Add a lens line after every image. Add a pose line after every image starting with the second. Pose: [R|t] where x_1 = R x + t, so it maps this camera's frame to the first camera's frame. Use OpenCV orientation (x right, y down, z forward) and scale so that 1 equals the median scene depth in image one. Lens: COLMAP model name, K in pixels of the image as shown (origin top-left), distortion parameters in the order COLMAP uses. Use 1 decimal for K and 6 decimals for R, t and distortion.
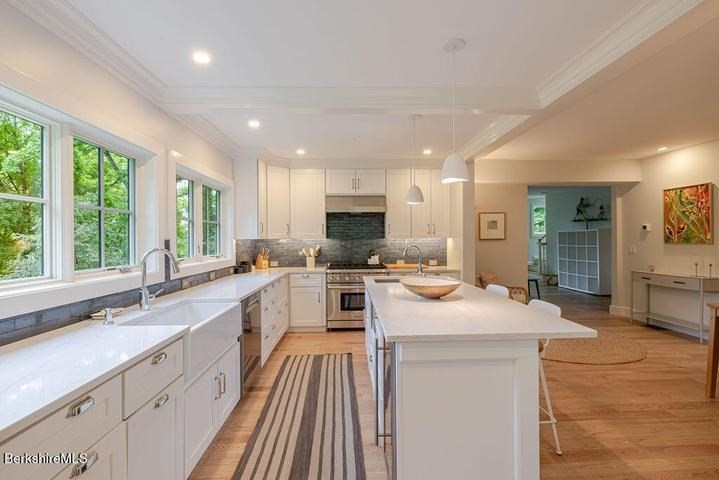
lens RADIAL K [[337.2, 0, 356.1], [0, 337.2, 238.7], [0, 0, 1]] dist [-0.009661, 0.001425]
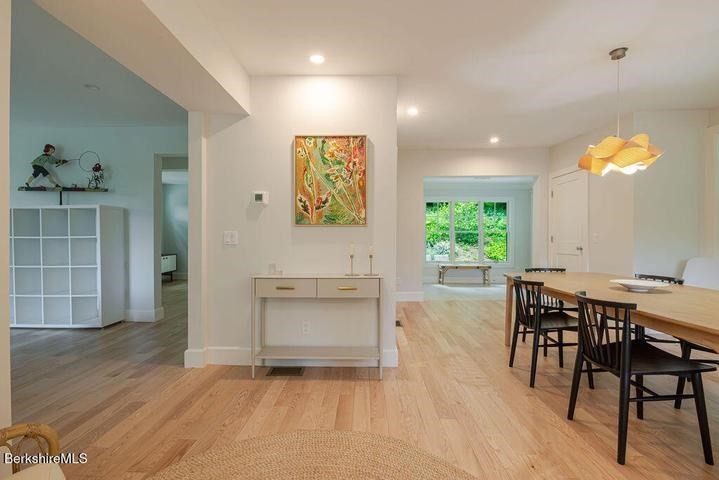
lens RADIAL K [[337.2, 0, 364.0], [0, 337.2, 238.4], [0, 0, 1]] dist [-0.009661, 0.001425]
pose [[0.059510, 0.003349, 0.998222, 0.328290], [-0.002477, 0.999992, -0.003208, 0.038949], [-0.998225, -0.002282, 0.059518, 0.843094]]
